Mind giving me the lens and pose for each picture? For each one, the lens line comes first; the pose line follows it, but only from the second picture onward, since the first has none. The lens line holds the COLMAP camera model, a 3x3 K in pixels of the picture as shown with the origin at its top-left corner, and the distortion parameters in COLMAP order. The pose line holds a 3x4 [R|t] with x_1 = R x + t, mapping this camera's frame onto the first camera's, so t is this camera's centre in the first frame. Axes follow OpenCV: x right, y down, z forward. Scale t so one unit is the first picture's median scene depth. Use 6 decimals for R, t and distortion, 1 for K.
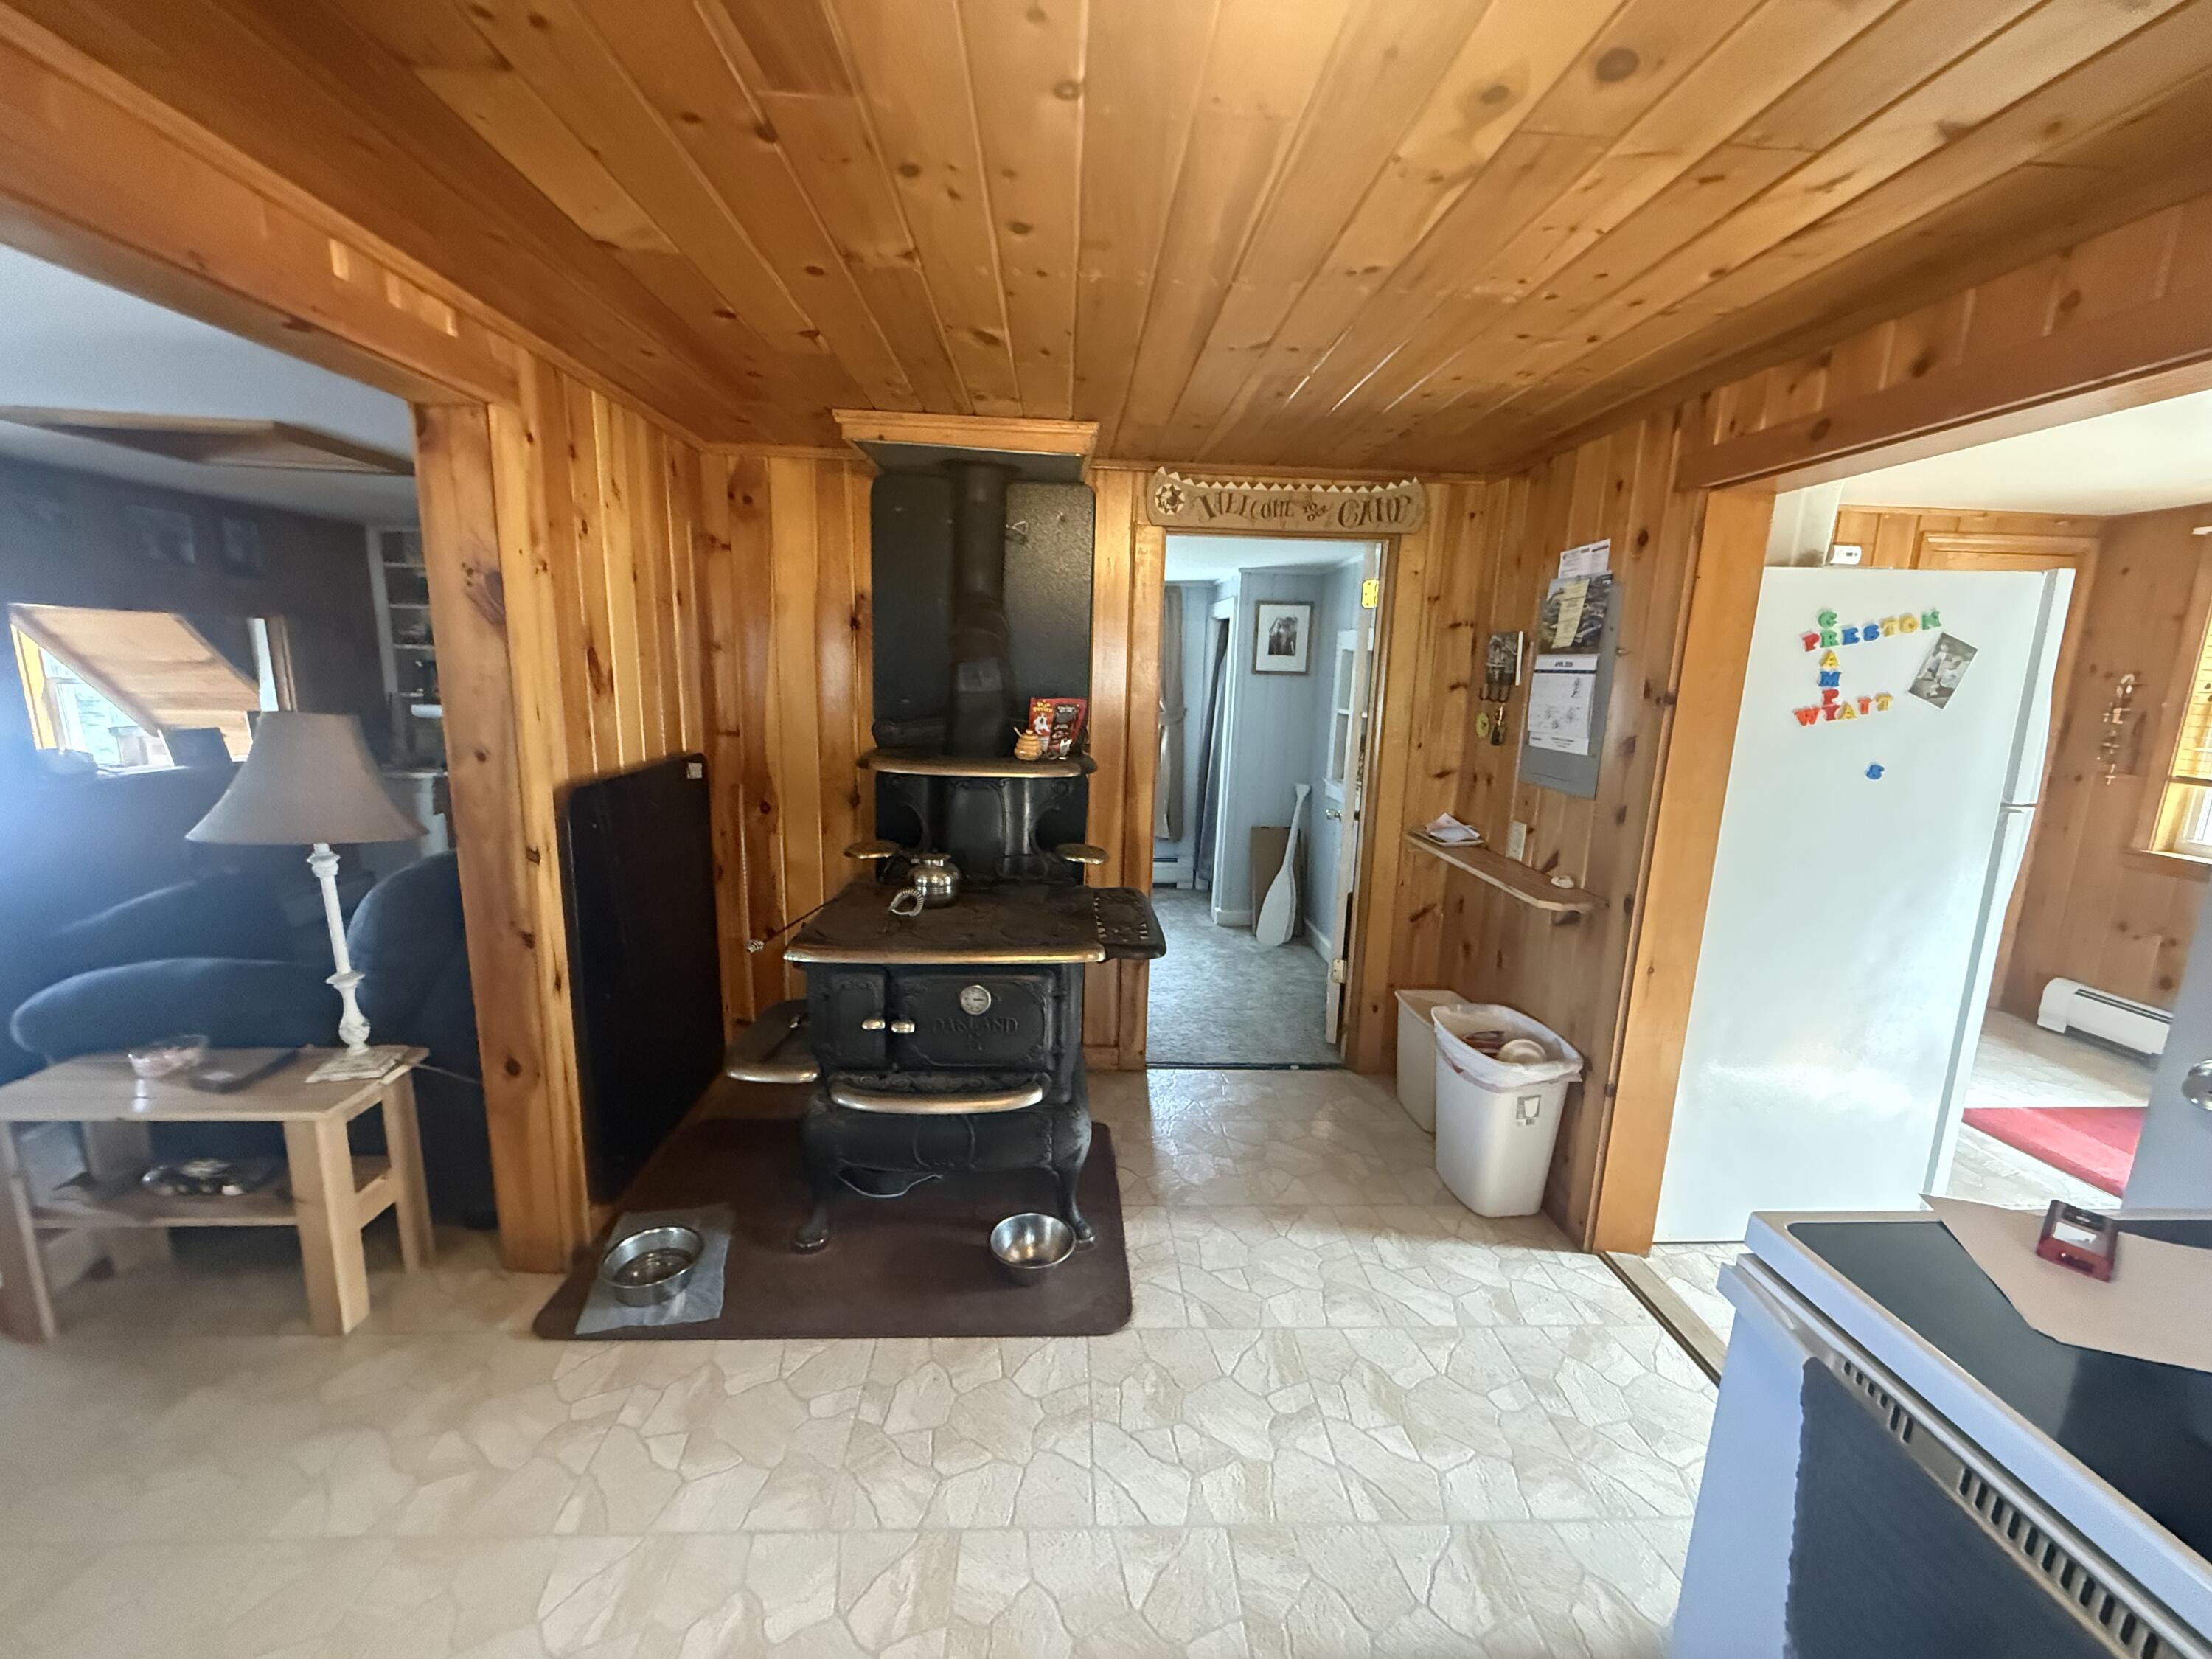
lens RADIAL K [[884.6, 0, 1100.5], [0, 884.6, 835.0], [0, 0, 1]] dist [0.006891, 0.000082]
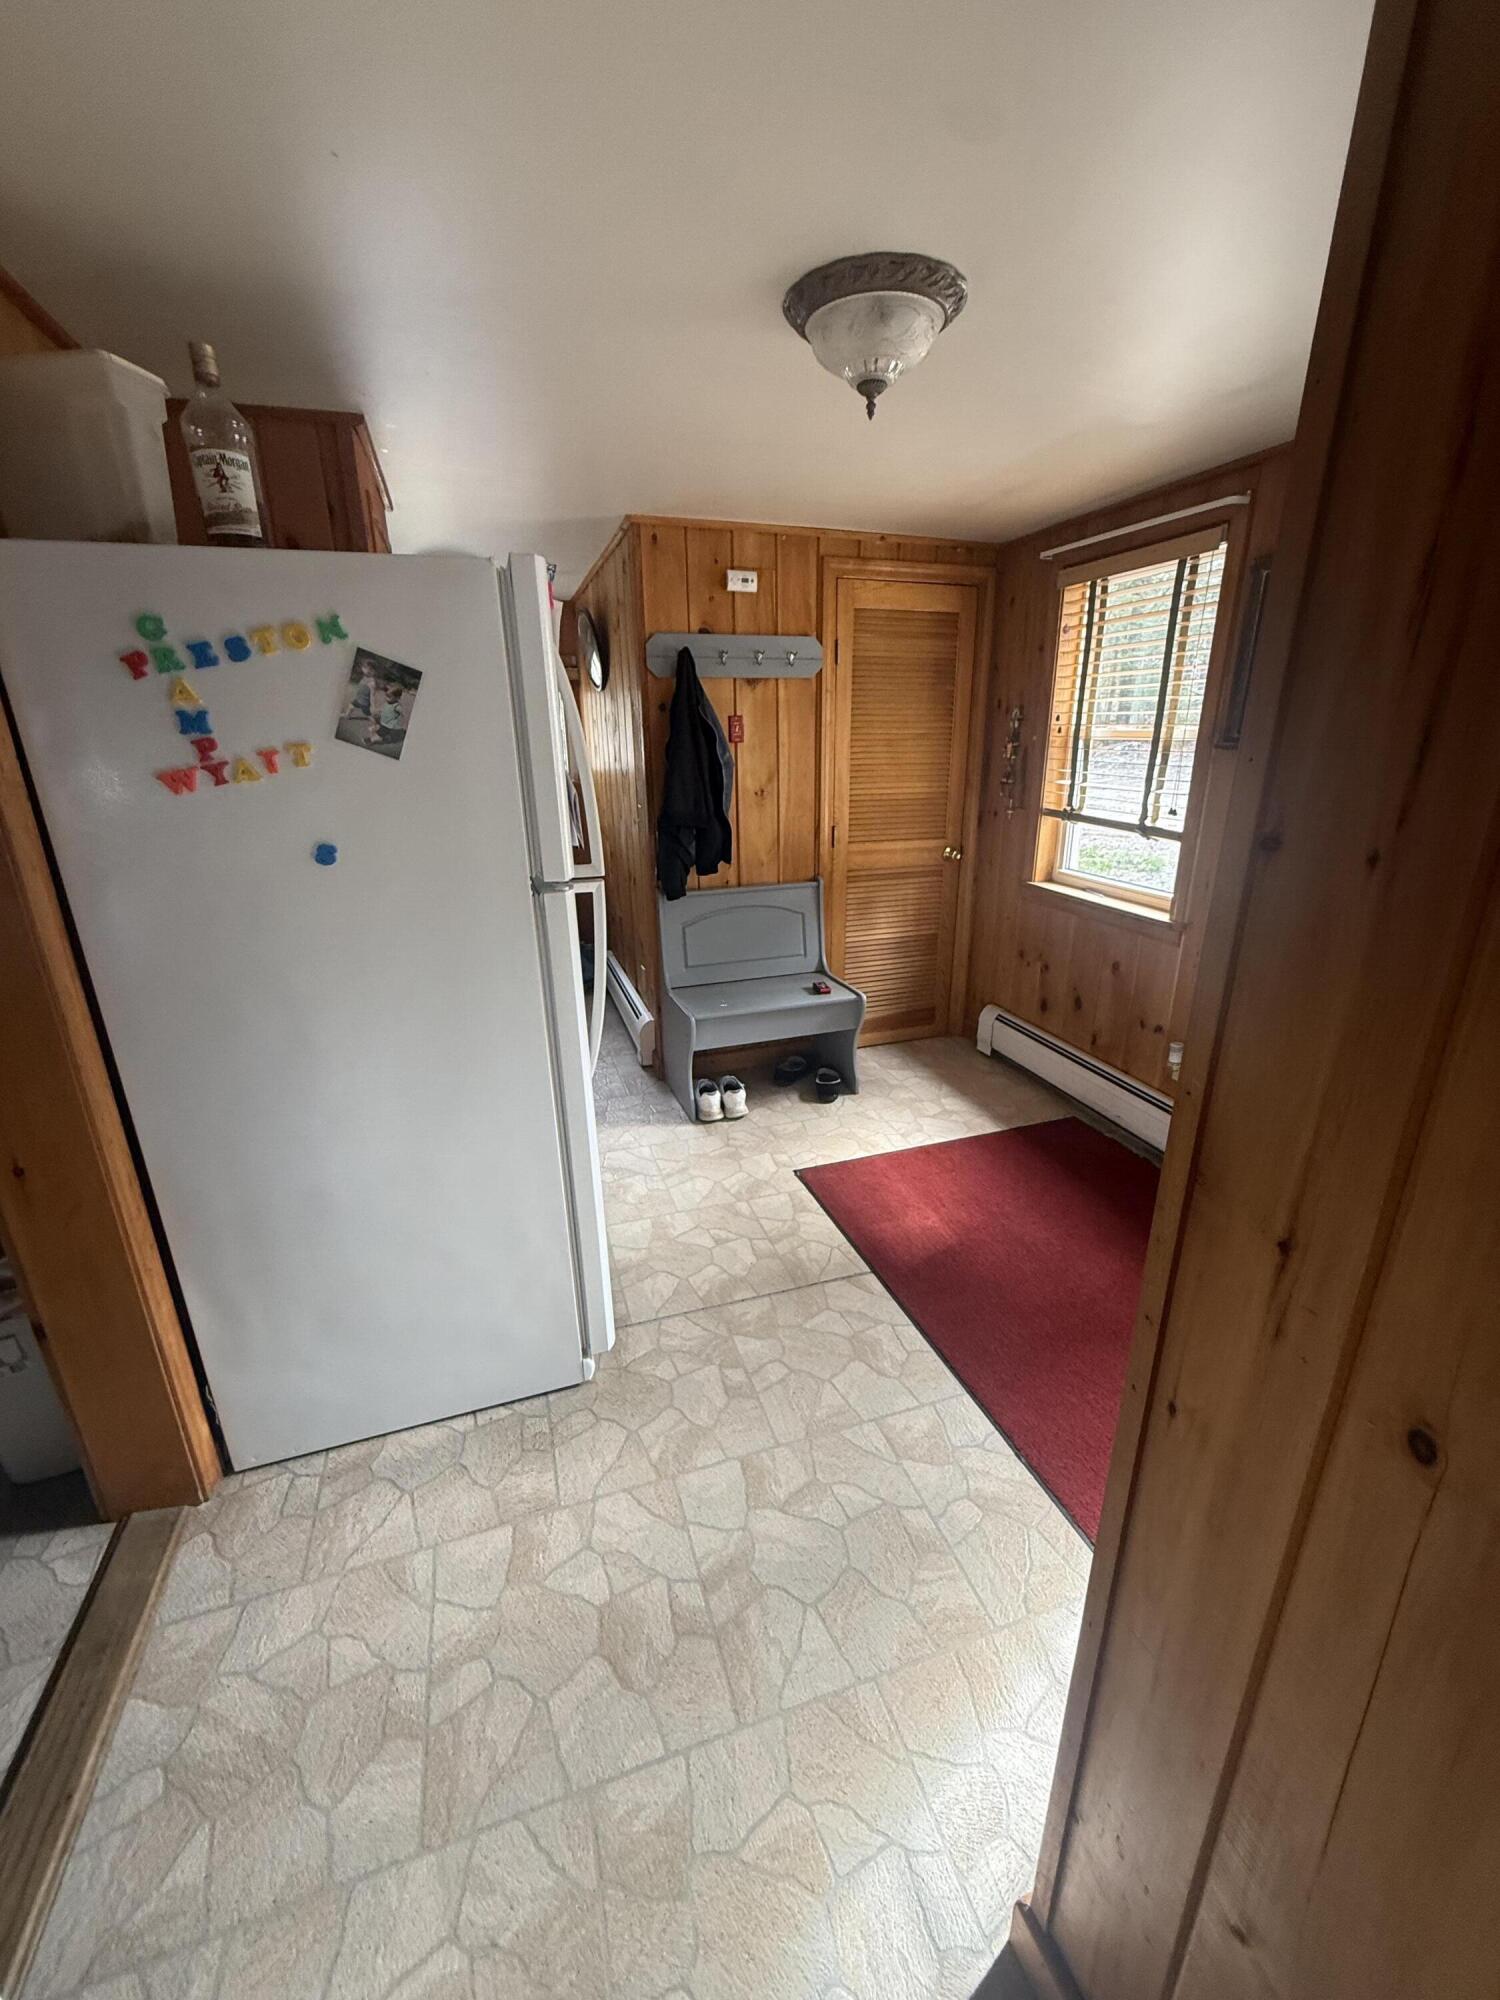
lens RADIAL K [[799.8, 0, 750.0], [0, 799.8, 1000.0], [0, 0, 1]] dist [0.006891, 0.000082]
pose [[0.962788, -0.119708, 0.242302, 1.045867], [0.085760, 0.985541, 0.146130, -0.020382], [-0.256292, -0.119913, 0.959133, 0.281010]]
